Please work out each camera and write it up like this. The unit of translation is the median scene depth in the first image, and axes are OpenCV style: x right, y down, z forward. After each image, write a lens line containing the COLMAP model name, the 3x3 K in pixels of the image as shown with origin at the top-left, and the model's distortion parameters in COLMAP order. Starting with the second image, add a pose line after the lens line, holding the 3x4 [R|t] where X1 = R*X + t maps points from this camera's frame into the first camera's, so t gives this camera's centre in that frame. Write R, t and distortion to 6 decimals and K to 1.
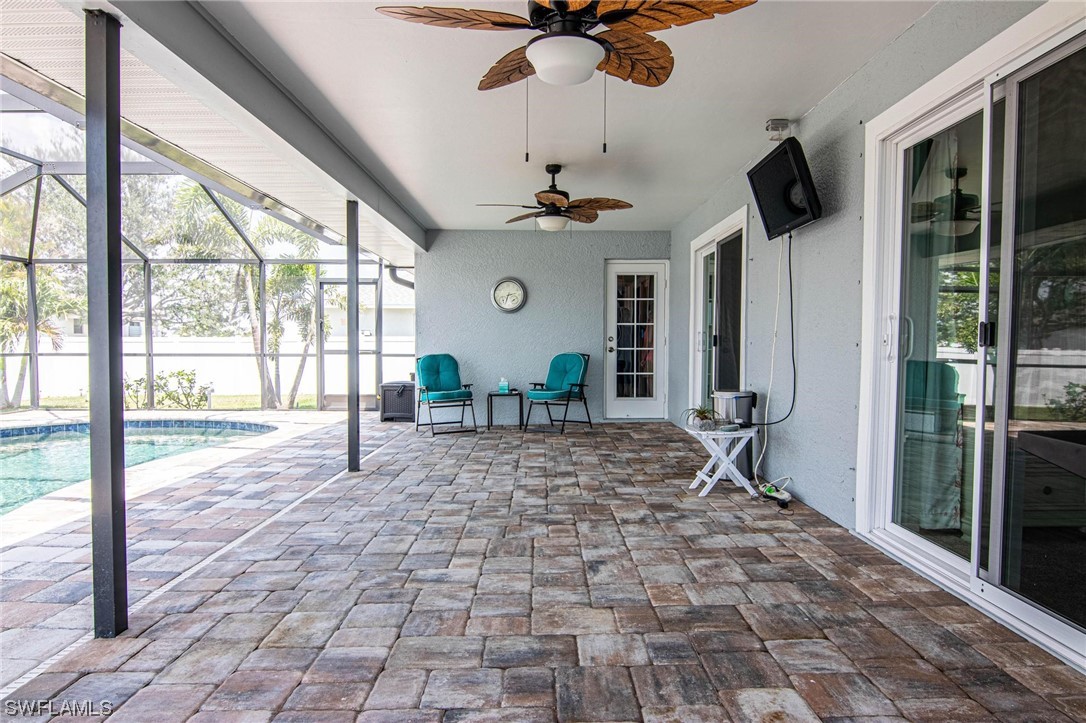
lens RADIAL K [[668.4, 0, 540.0], [0, 668.4, 362.9], [0, 0, 1]] dist [-0.008785, -0.001760]
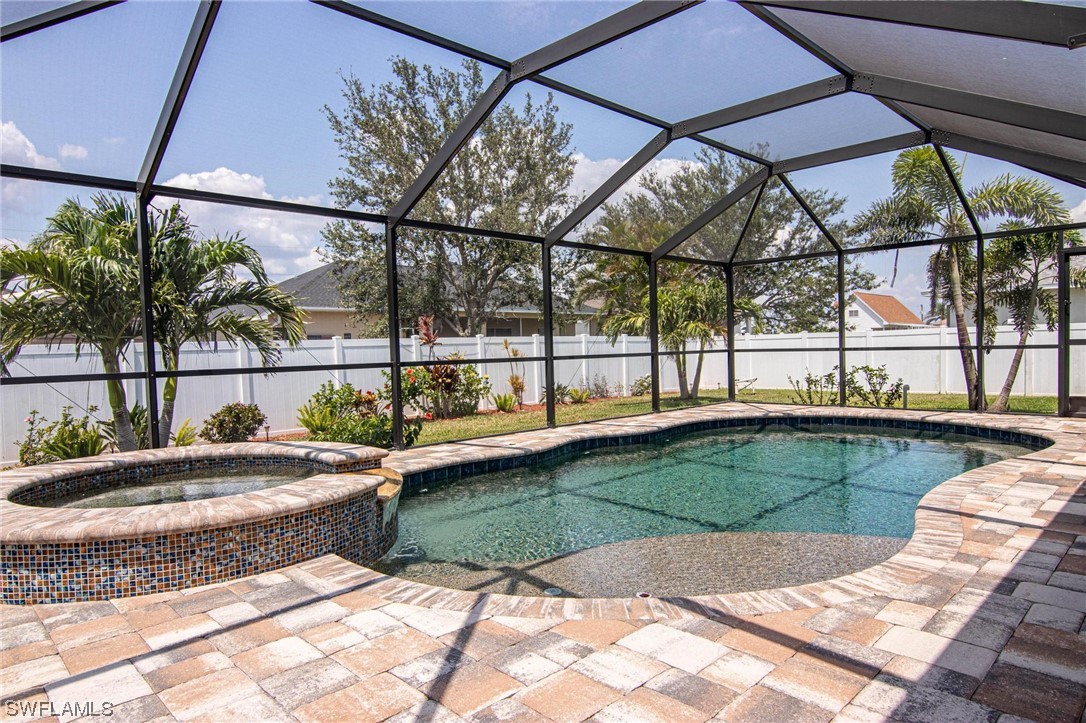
lens RADIAL K [[668.4, 0, 540.0], [0, 668.4, 362.9], [0, 0, 1]] dist [-0.008785, -0.001760]
pose [[0.704906, -0.001696, -0.709298, -0.207835], [0.005206, 0.999983, 0.002782, 0.002538], [0.709281, -0.005654, 0.704903, 0.007485]]
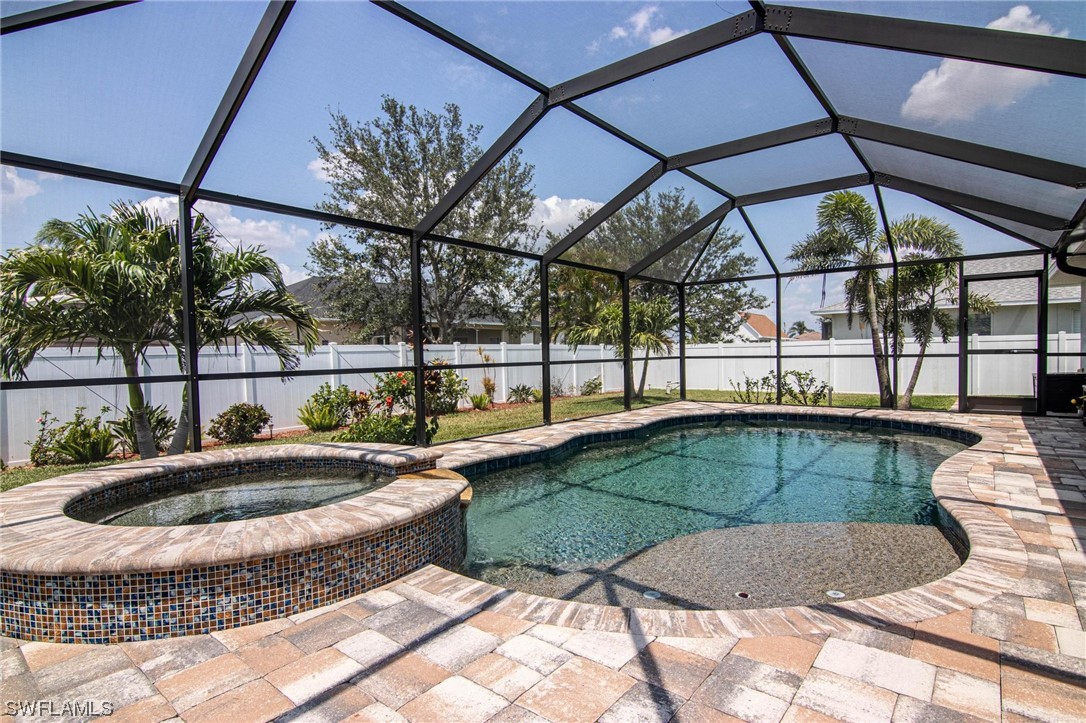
lens RADIAL K [[555.3, 0, 540.5], [0, 555.3, 365.4], [0, 0, 1]] dist [-0.016264, -0.001256]
pose [[0.779292, -0.000857, -0.626661, -0.305715], [0.000924, 1.000000, -0.000219, 0.002450], [0.626661, -0.000408, 0.779292, -0.006272]]
